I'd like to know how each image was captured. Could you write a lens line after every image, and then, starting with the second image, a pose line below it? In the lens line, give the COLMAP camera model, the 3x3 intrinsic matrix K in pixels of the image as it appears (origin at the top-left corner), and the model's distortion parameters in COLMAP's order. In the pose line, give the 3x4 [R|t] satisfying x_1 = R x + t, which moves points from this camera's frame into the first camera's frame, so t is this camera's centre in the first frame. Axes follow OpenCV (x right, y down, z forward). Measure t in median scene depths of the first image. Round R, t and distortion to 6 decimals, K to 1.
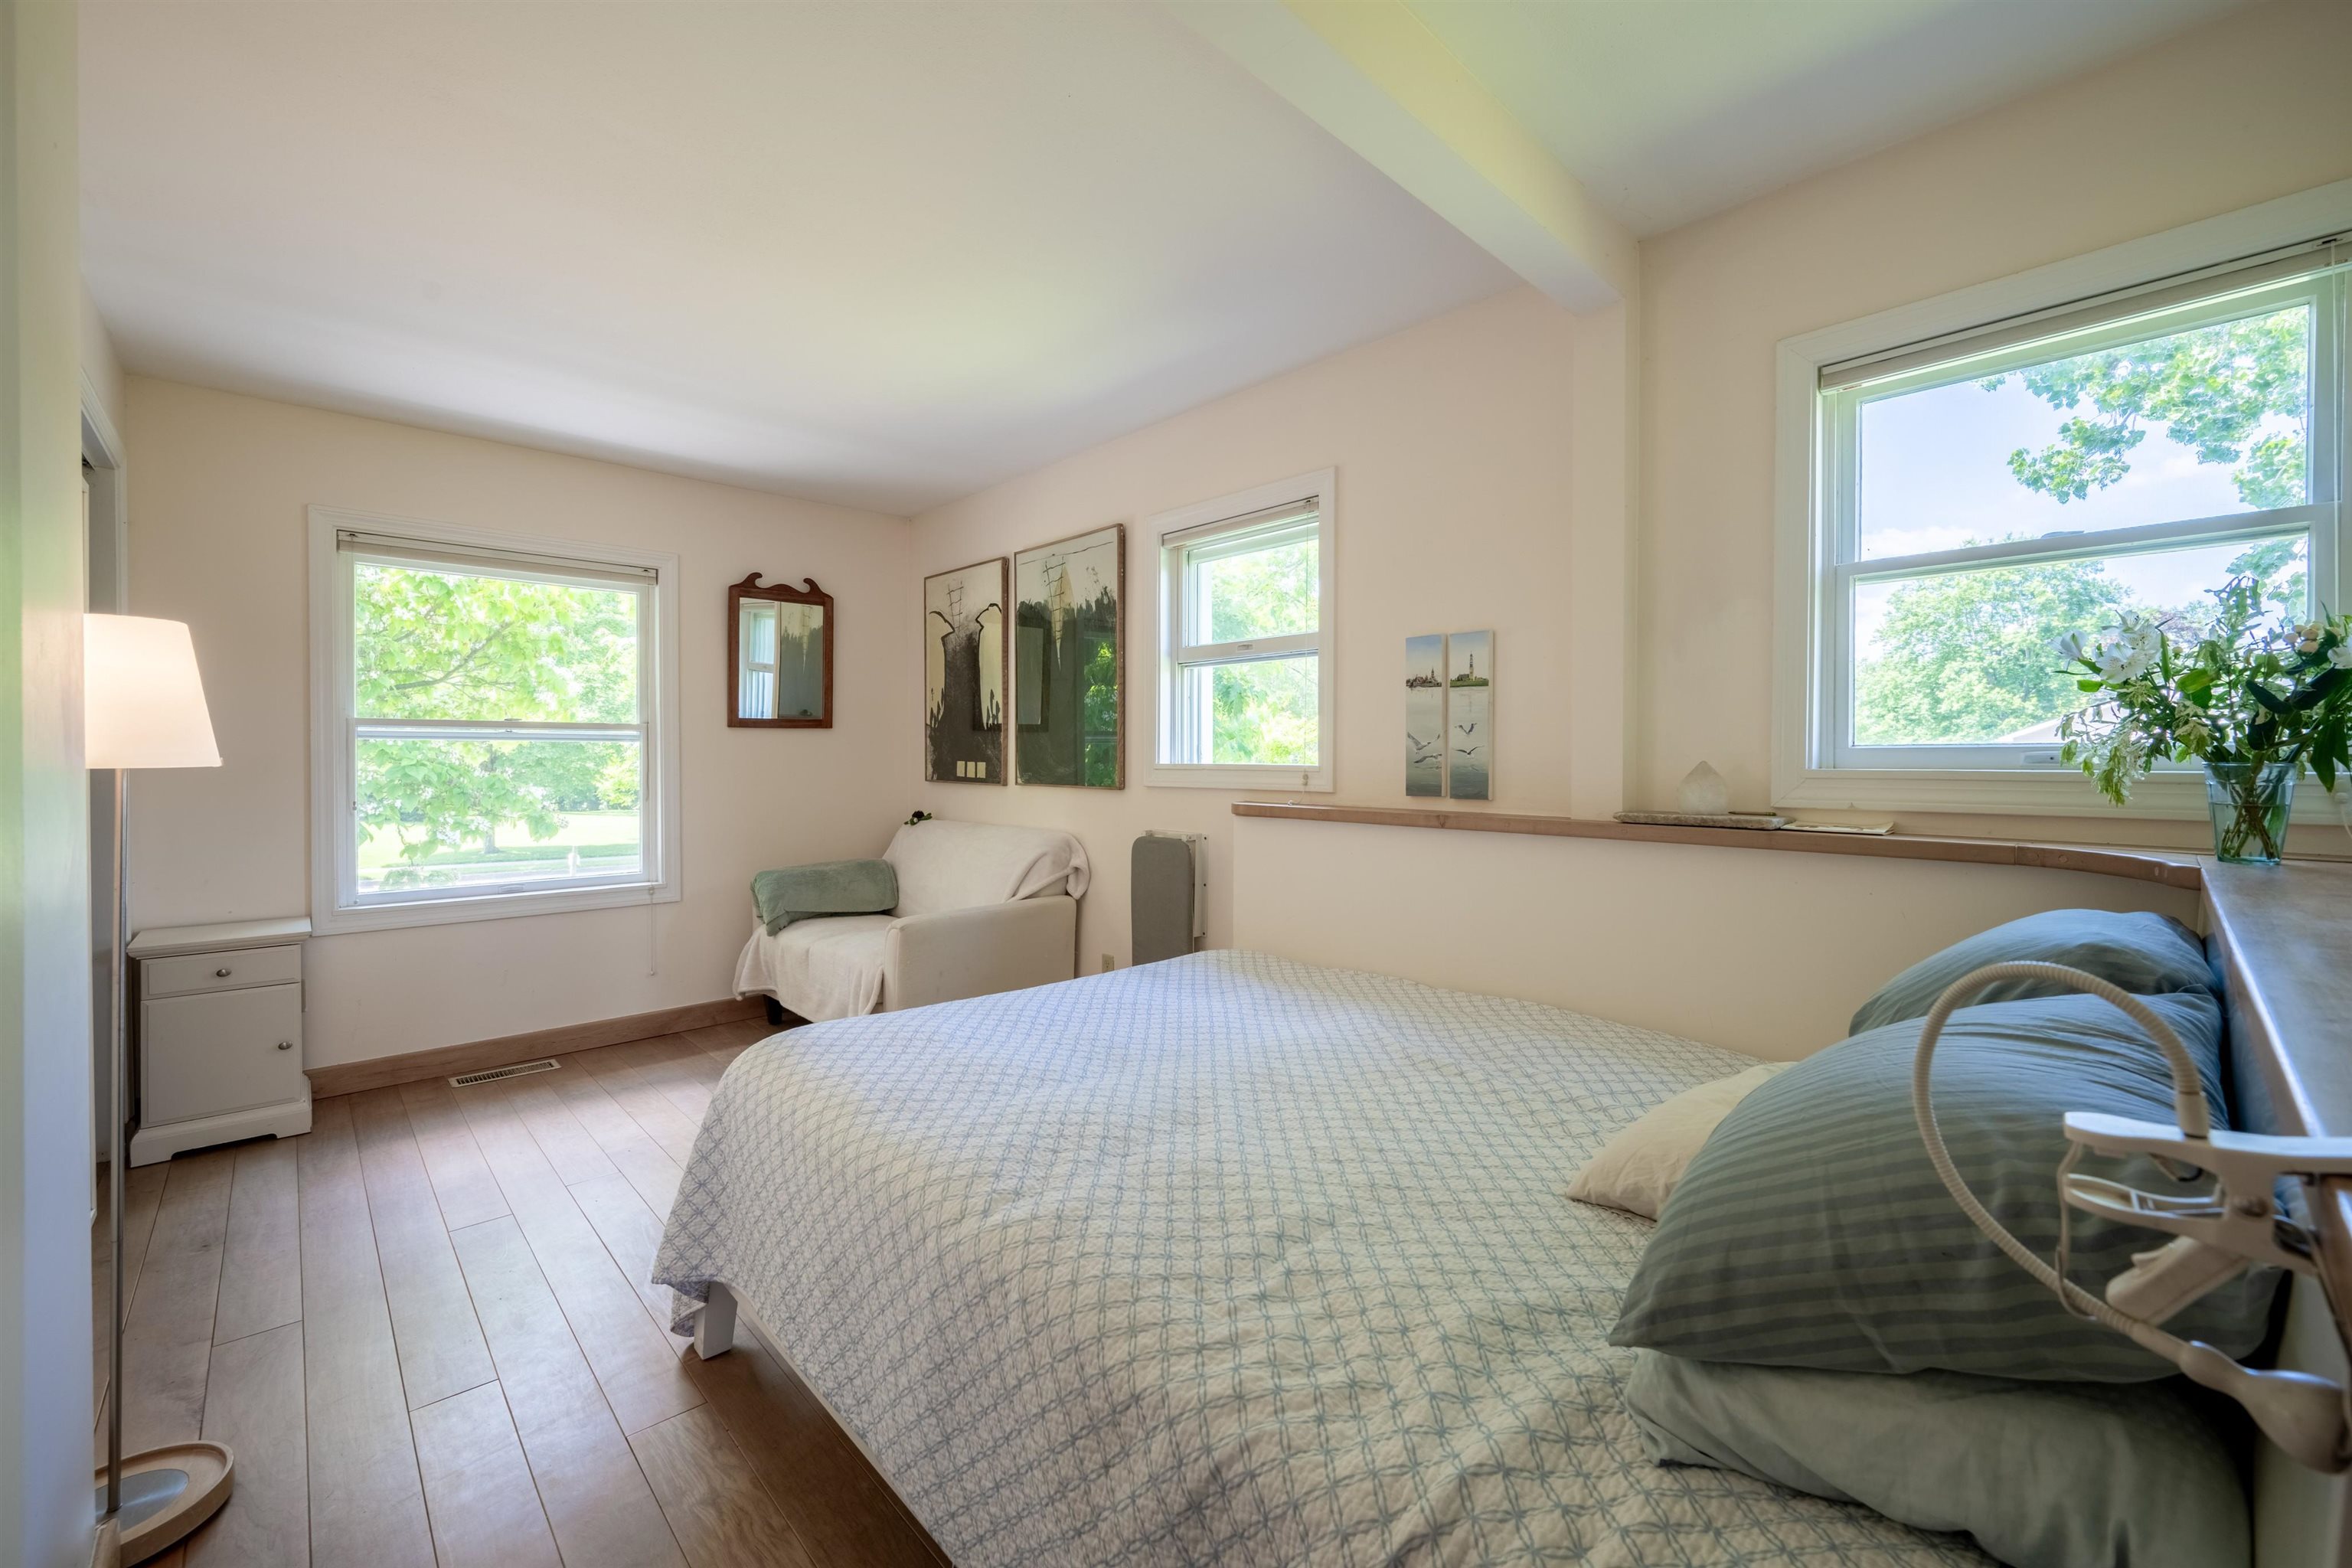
lens RADIAL K [[954.9, 0, 1176.0], [0, 954.9, 784.0], [0, 0, 1]] dist [0.000224, -0.000009]
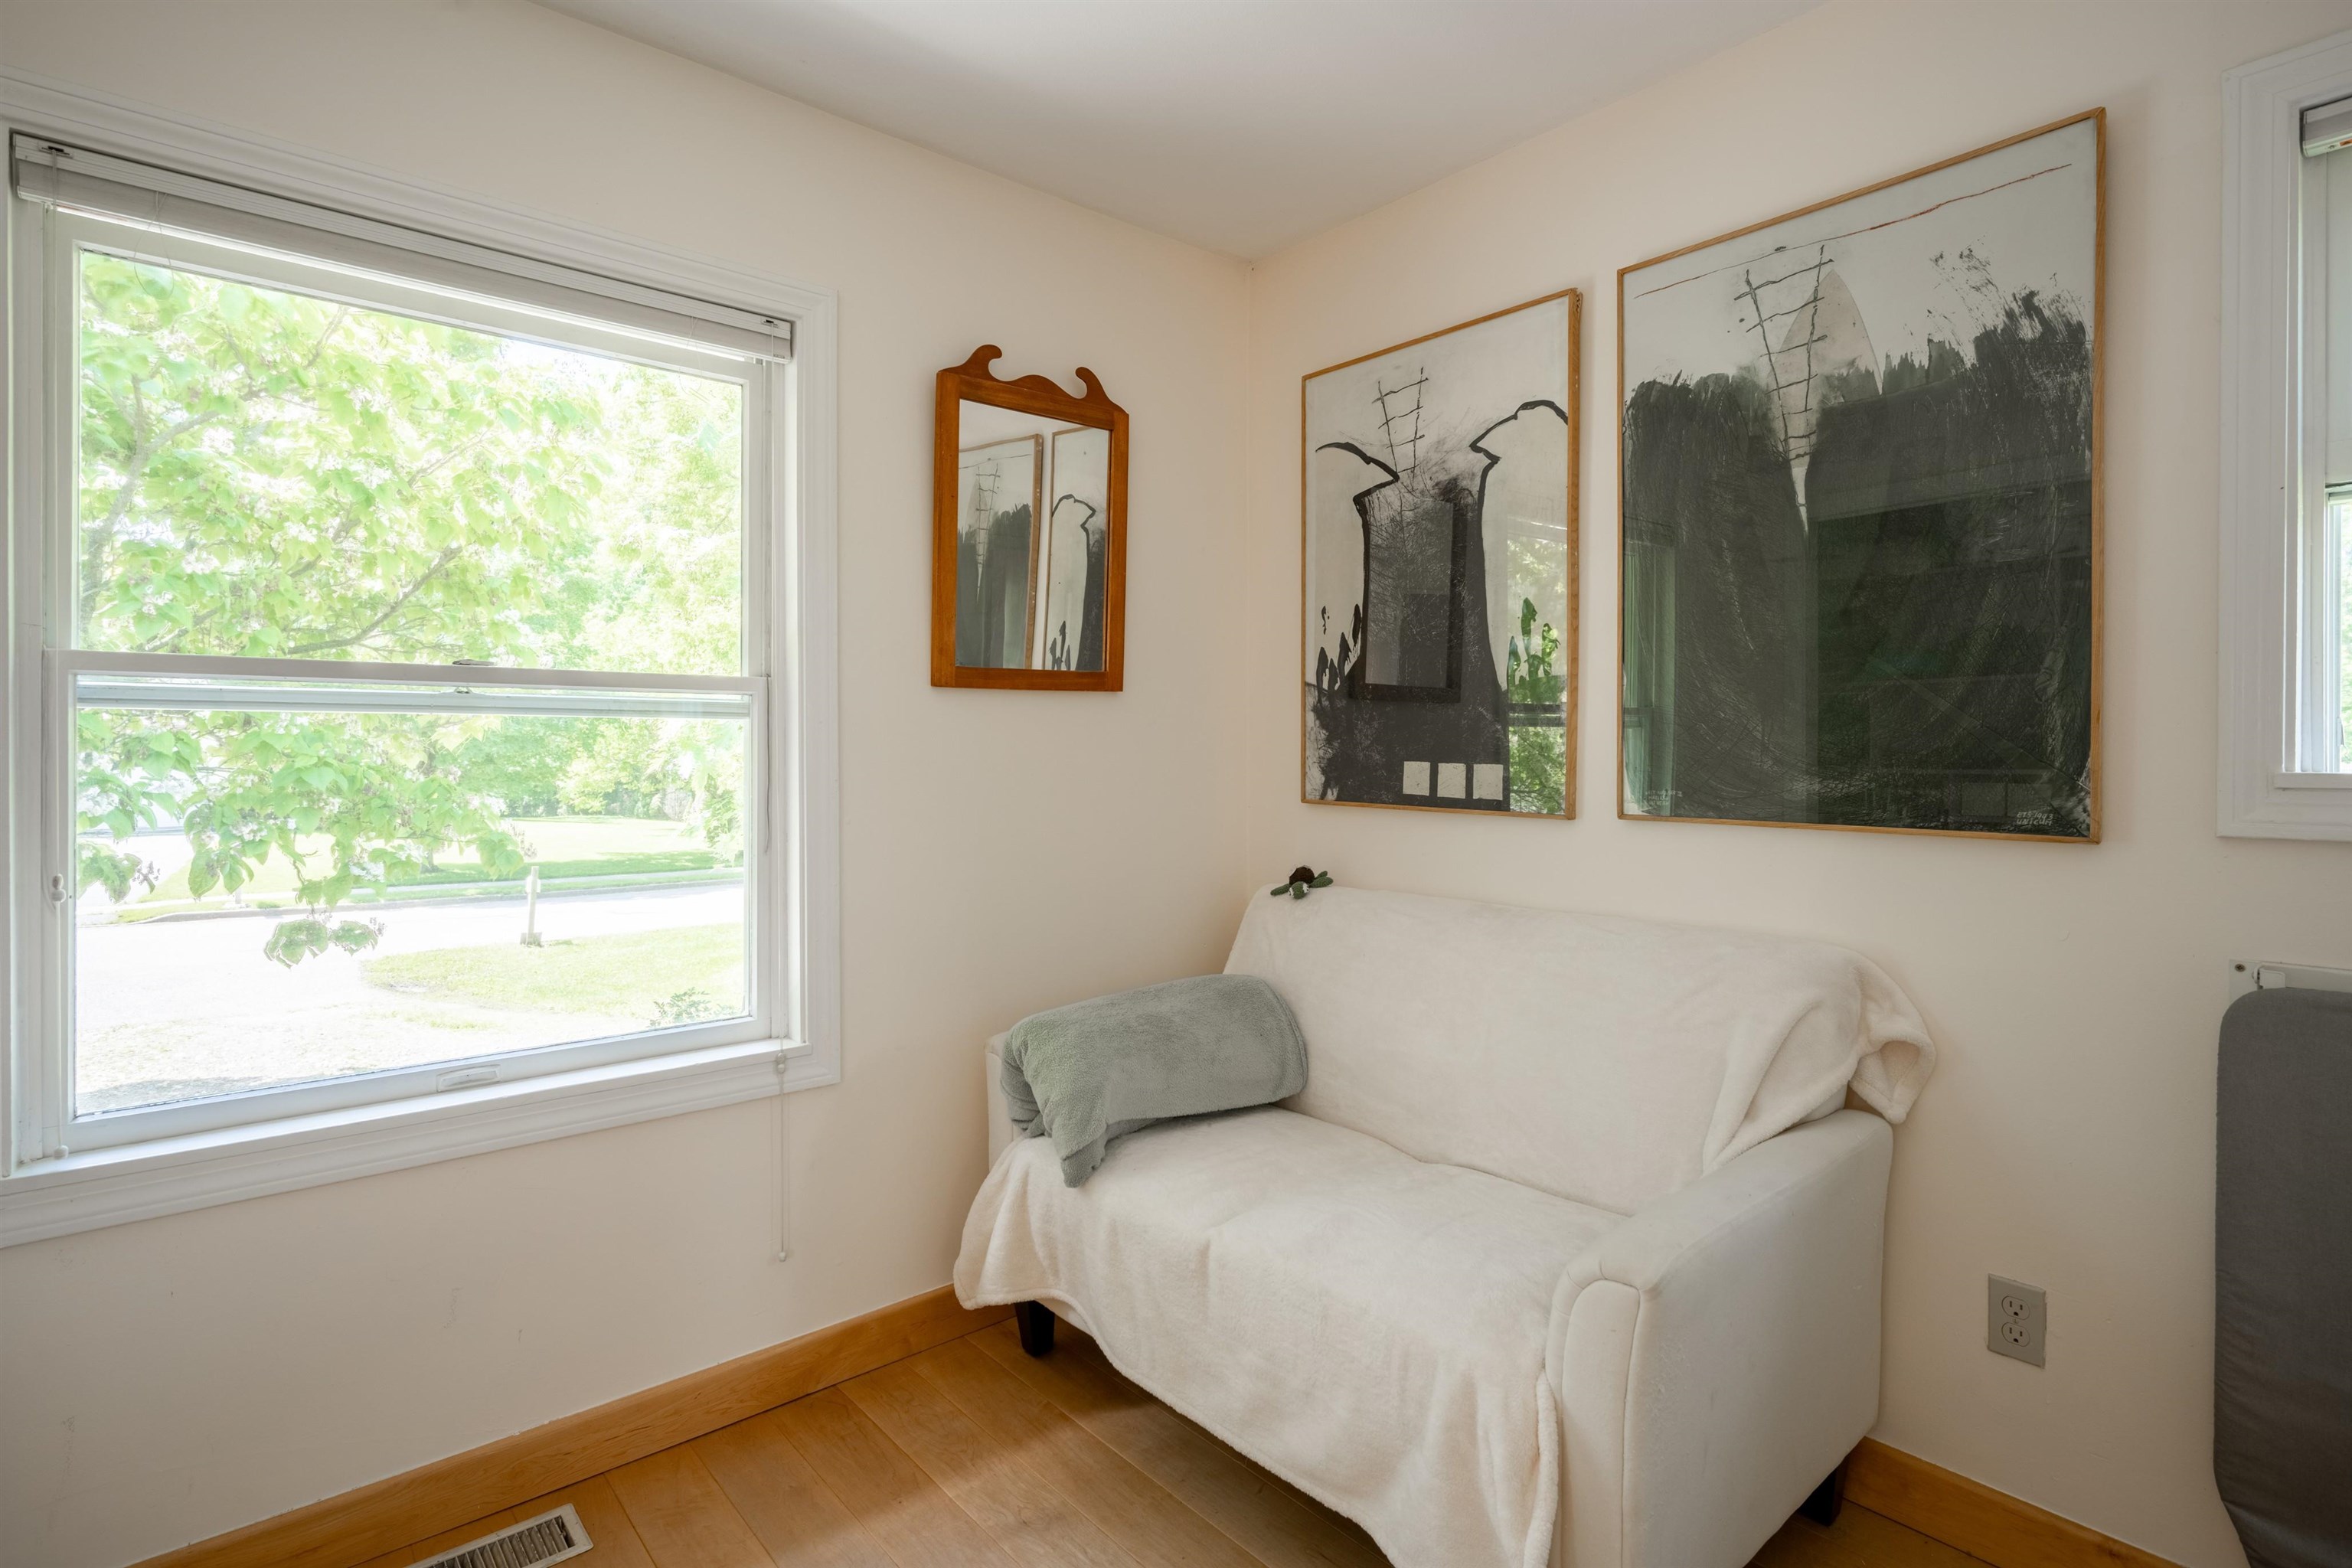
lens RADIAL K [[1155.7, 0, 1179.7], [0, 1155.7, 775.1], [0, 0, 1]] dist [-0.003957, -0.000950]
pose [[0.998889, -0.000663, -0.047113, -0.330514], [0.000401, 0.999984, -0.005569, -0.015195], [0.047116, 0.005544, 0.998874, 0.467361]]
